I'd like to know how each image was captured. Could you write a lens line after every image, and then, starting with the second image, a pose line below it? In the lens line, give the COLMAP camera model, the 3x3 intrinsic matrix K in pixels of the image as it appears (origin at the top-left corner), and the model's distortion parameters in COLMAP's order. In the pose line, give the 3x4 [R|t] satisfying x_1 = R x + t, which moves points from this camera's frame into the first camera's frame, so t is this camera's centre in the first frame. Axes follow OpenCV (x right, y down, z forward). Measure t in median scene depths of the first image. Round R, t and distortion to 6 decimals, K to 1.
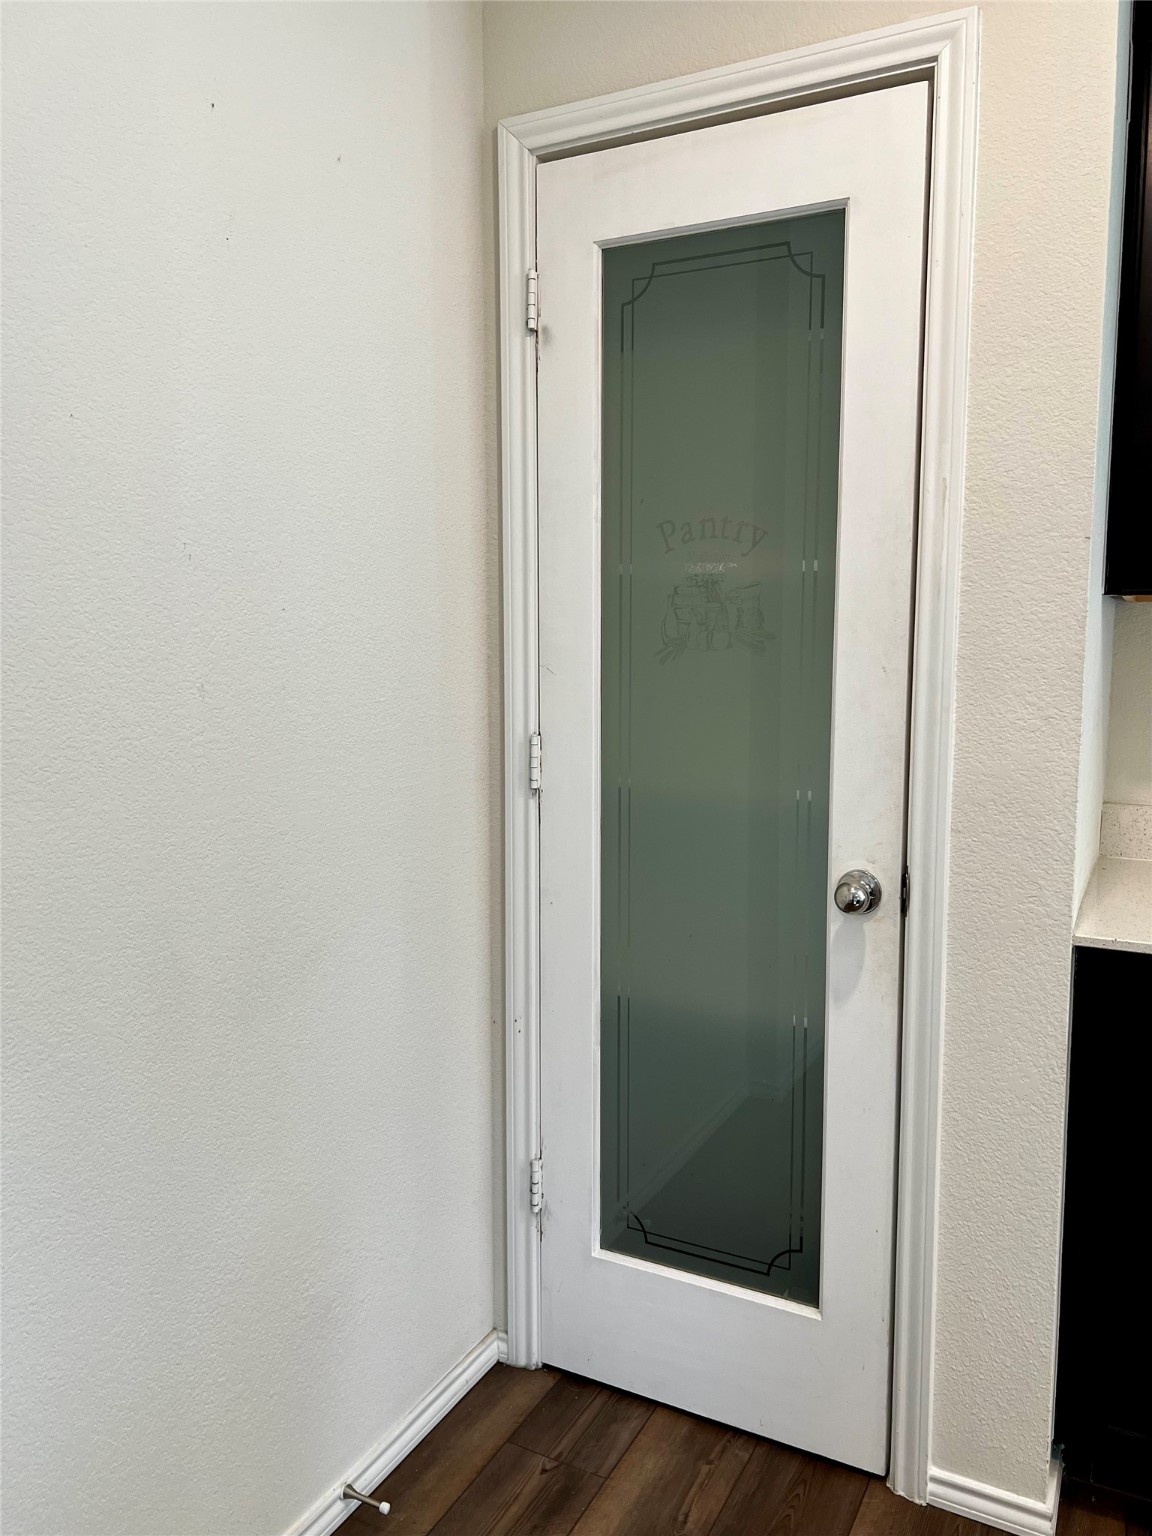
lens RADIAL K [[1158.9, 0, 576.0], [0, 1158.9, 768.0], [0, 0, 1]] dist [0.026635, 0.000927]
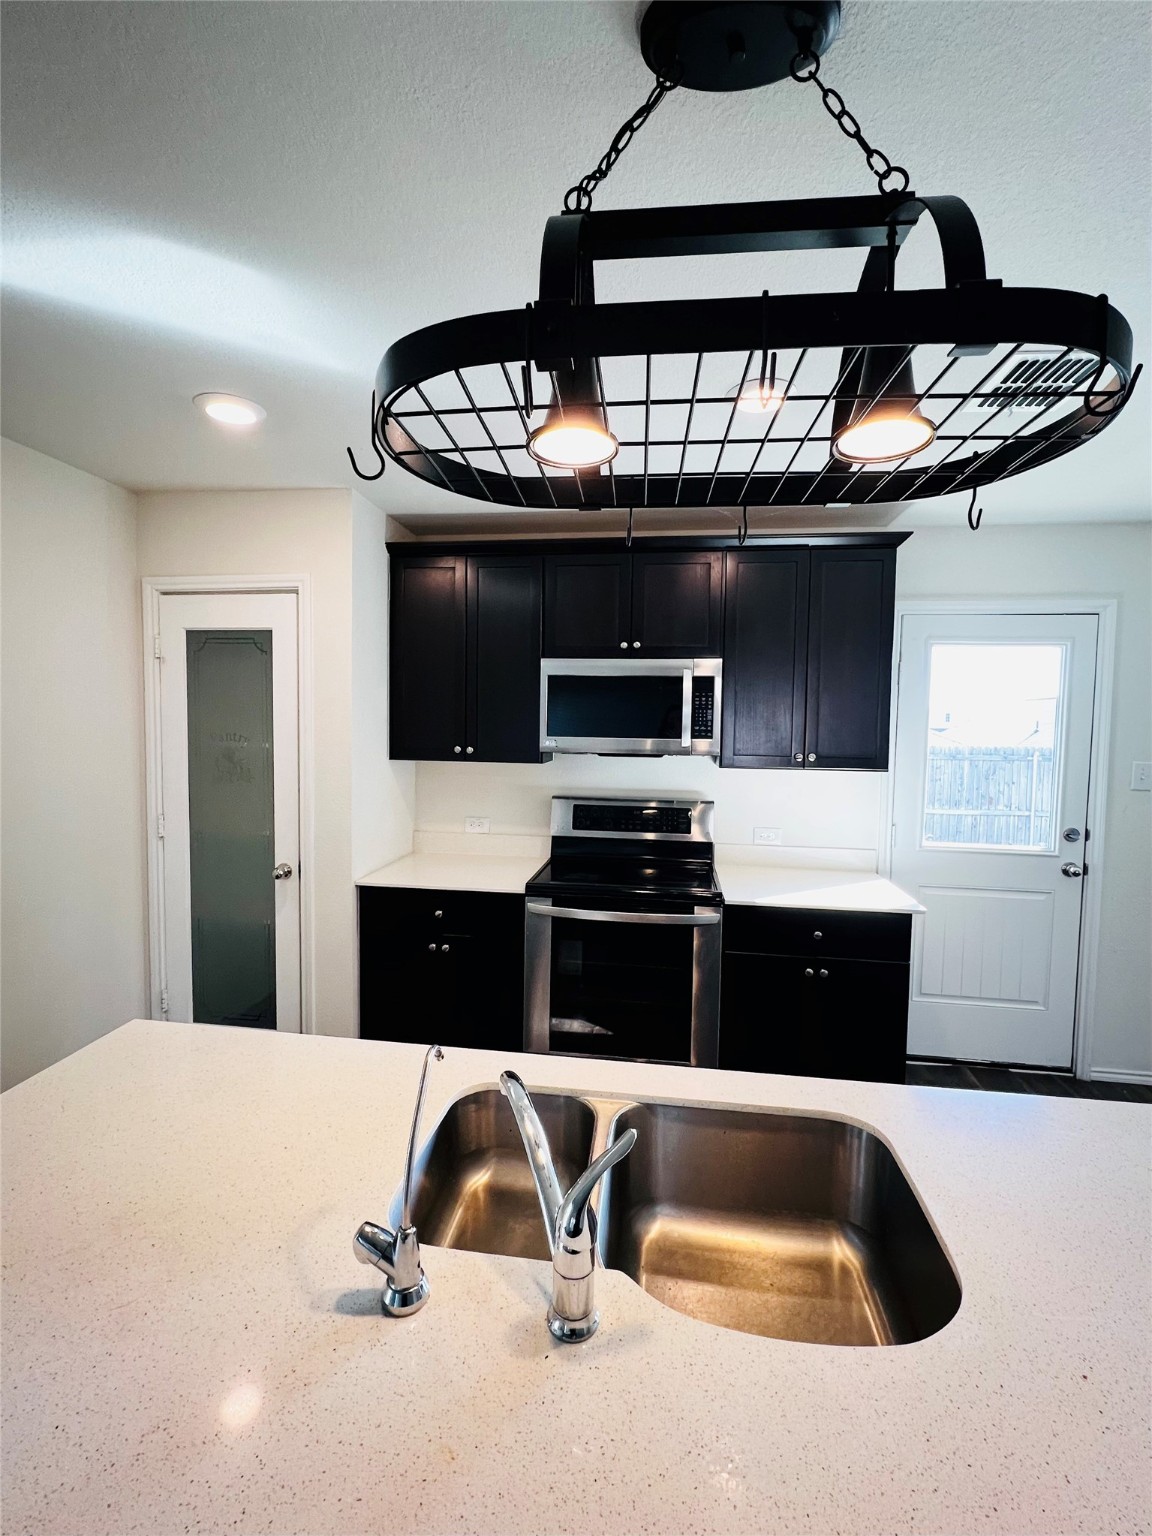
lens RADIAL K [[663.1, 0, 584.8], [0, 663.1, 756.9], [0, 0, 1]] dist [0.000236, -0.000022]
pose [[0.943728, -0.003115, 0.330709, 0.380522], [0.021931, 0.998344, -0.053180, -0.061391], [-0.329996, 0.057440, 0.942233, -0.699338]]
